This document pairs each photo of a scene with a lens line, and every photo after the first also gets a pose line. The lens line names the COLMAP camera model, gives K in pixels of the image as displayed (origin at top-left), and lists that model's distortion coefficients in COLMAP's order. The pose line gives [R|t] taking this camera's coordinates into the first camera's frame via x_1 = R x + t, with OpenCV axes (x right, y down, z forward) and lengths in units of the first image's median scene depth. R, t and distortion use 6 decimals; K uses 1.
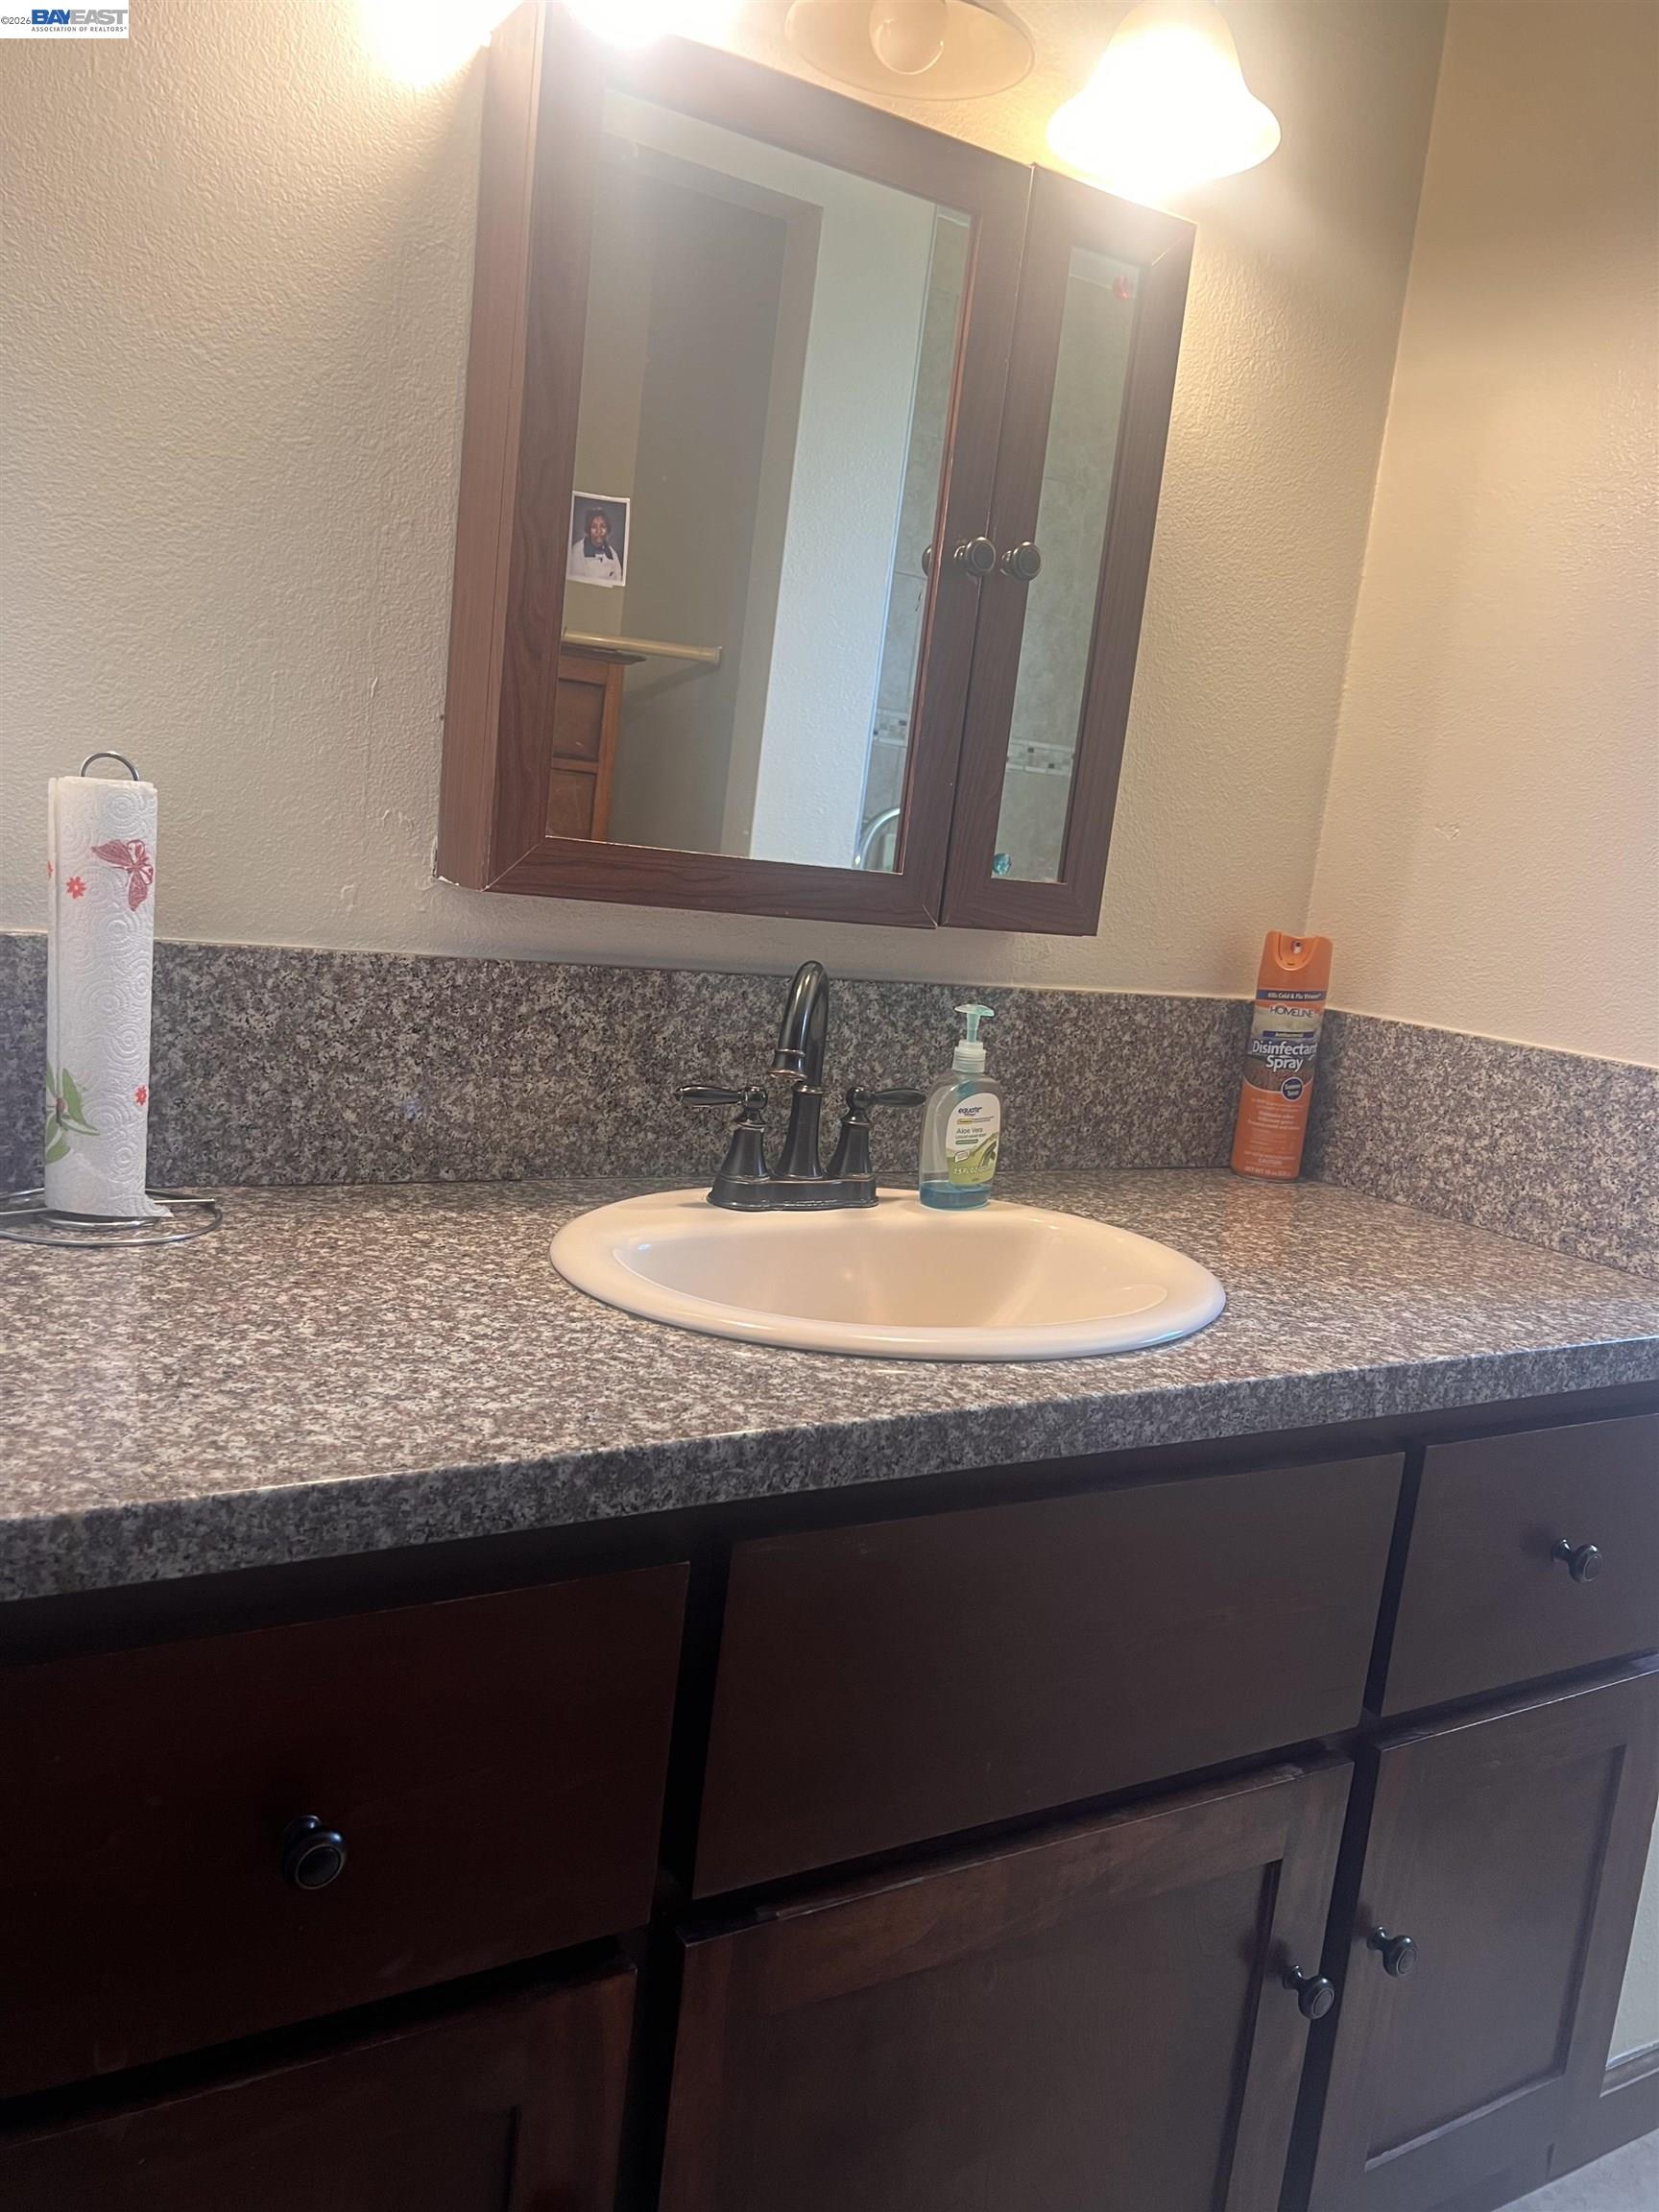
lens RADIAL K [[1661.8, 0, 847.2], [0, 1661.8, 1115.7], [0, 0, 1]] dist [0.061919, -0.073418]
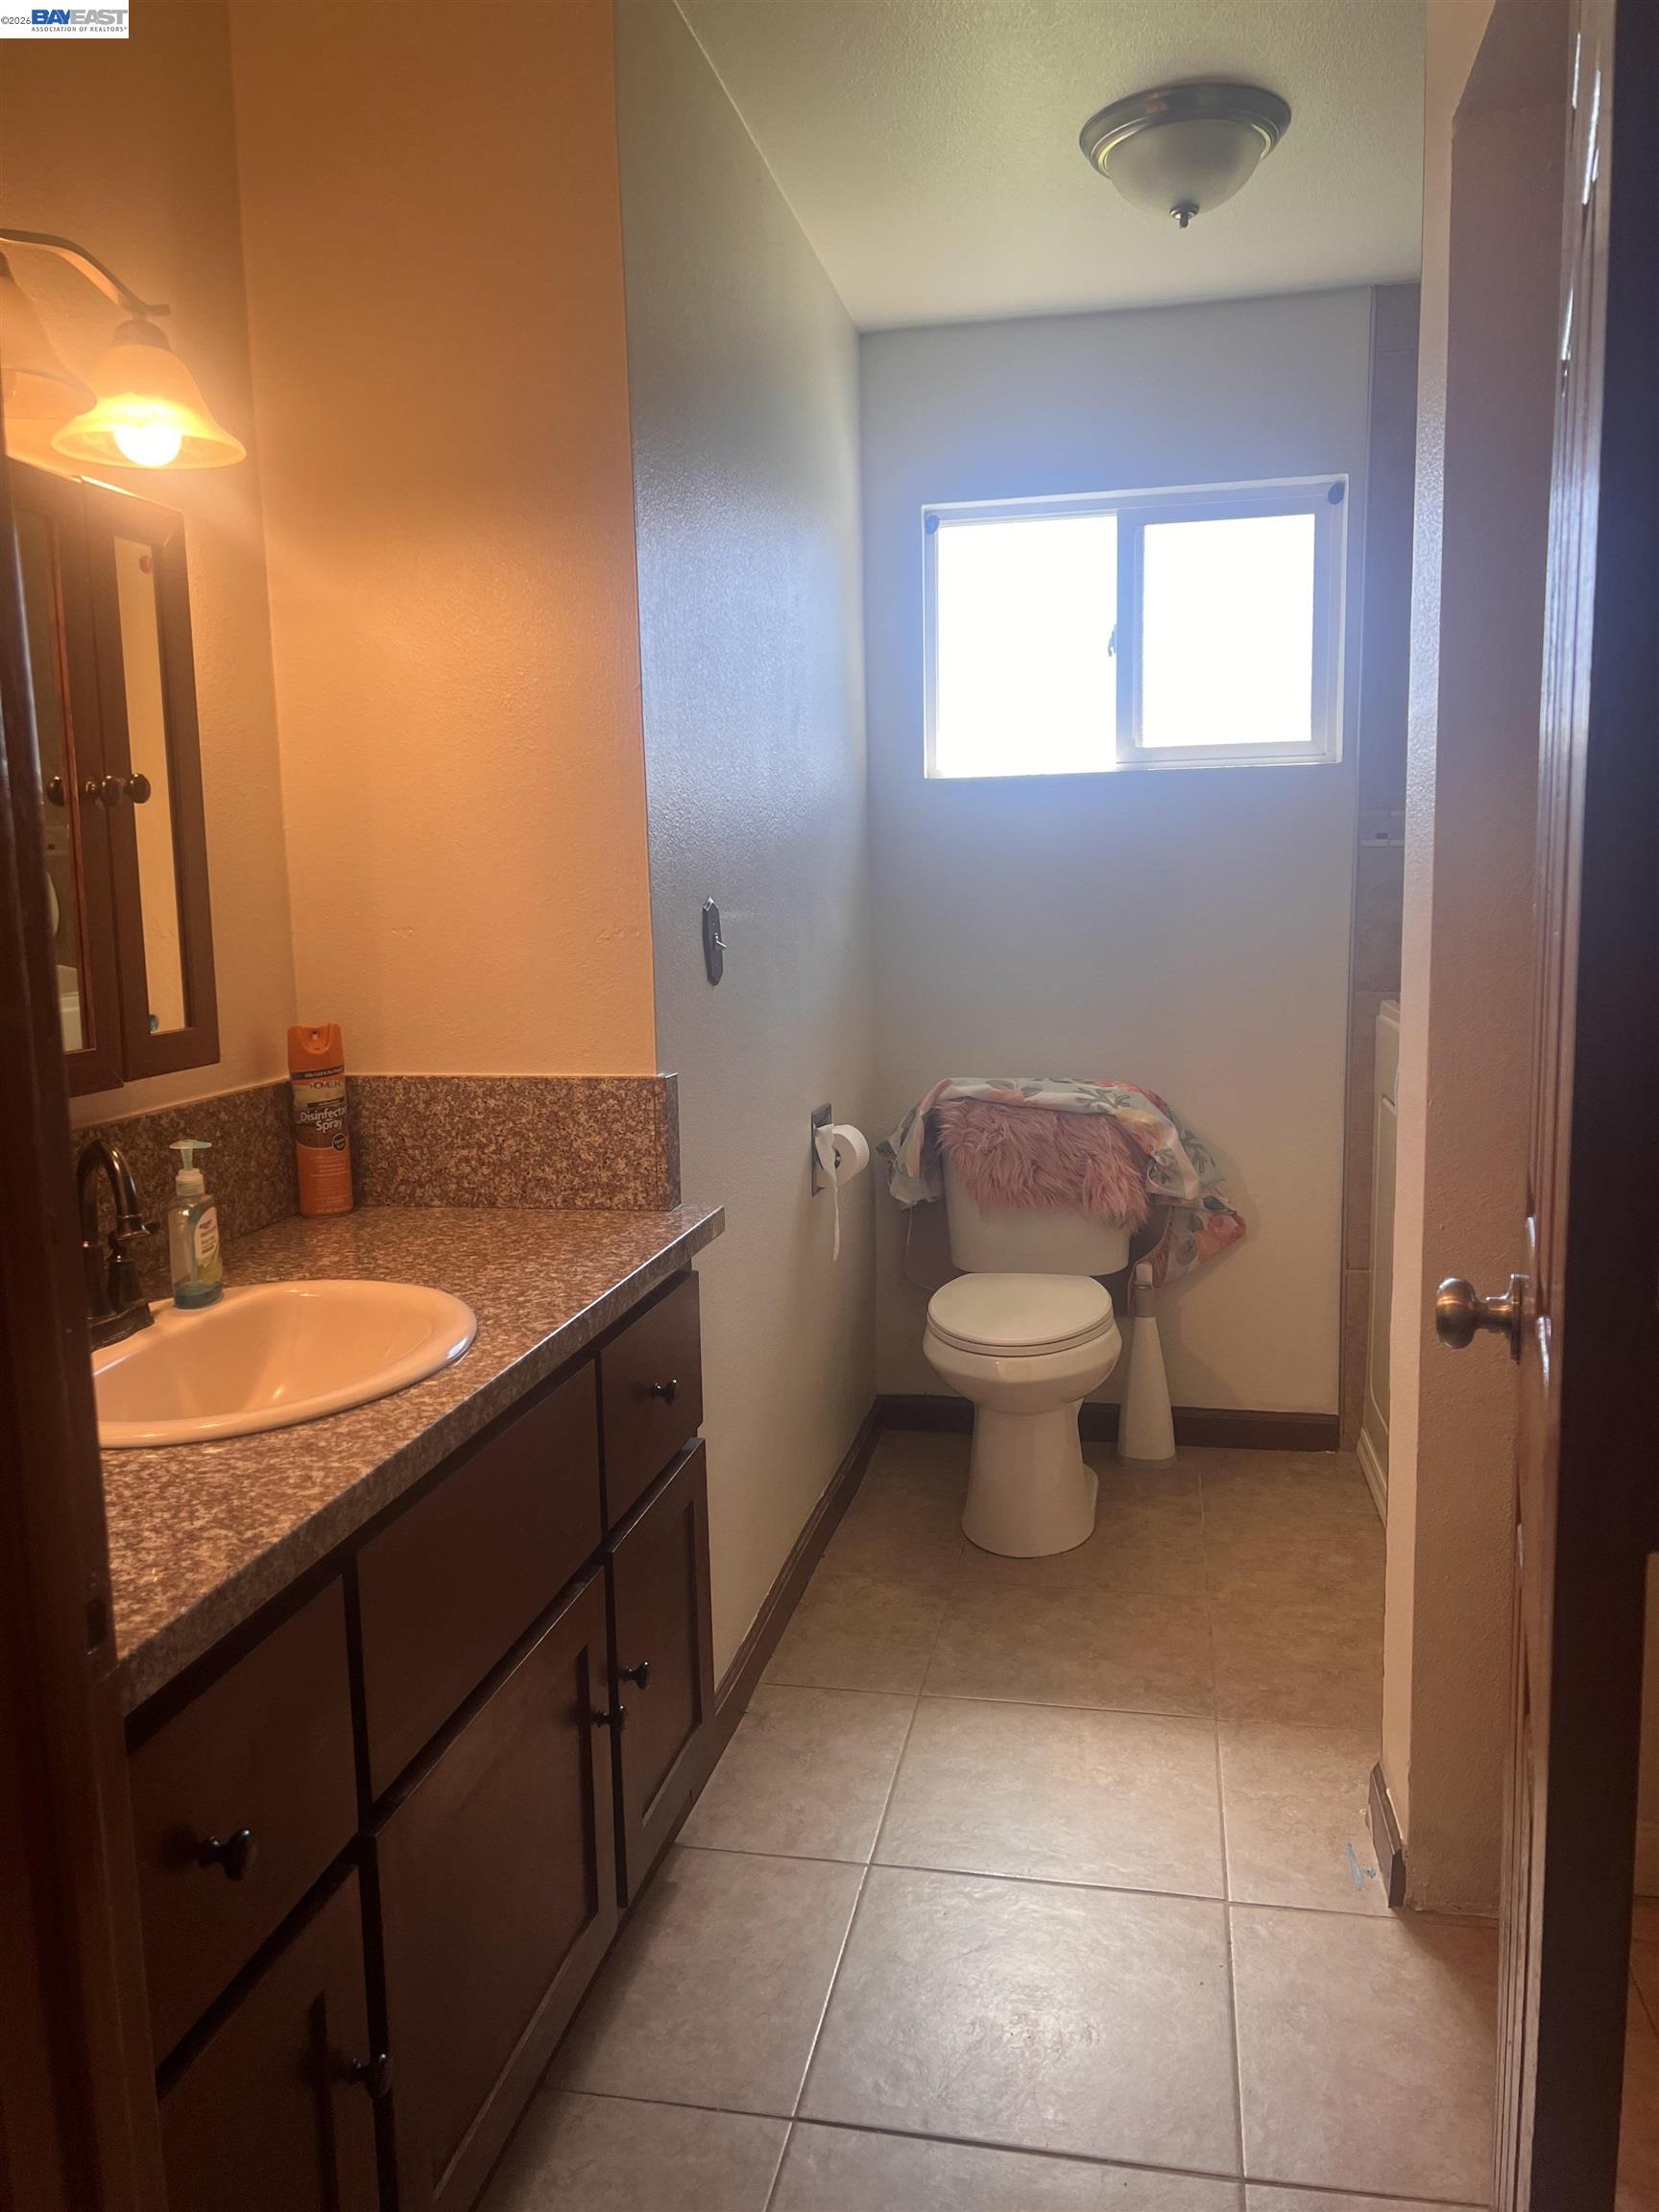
lens RADIAL K [[1661.8, 0, 812.9], [0, 1661.8, 1107.8], [0, 0, 1]] dist [0.061919, -0.073418]
pose [[0.685070, -0.221878, 0.693865, -0.418524], [0.213268, 0.971842, 0.100202, -0.105009], [-0.696560, 0.079334, 0.713099, -0.199156]]
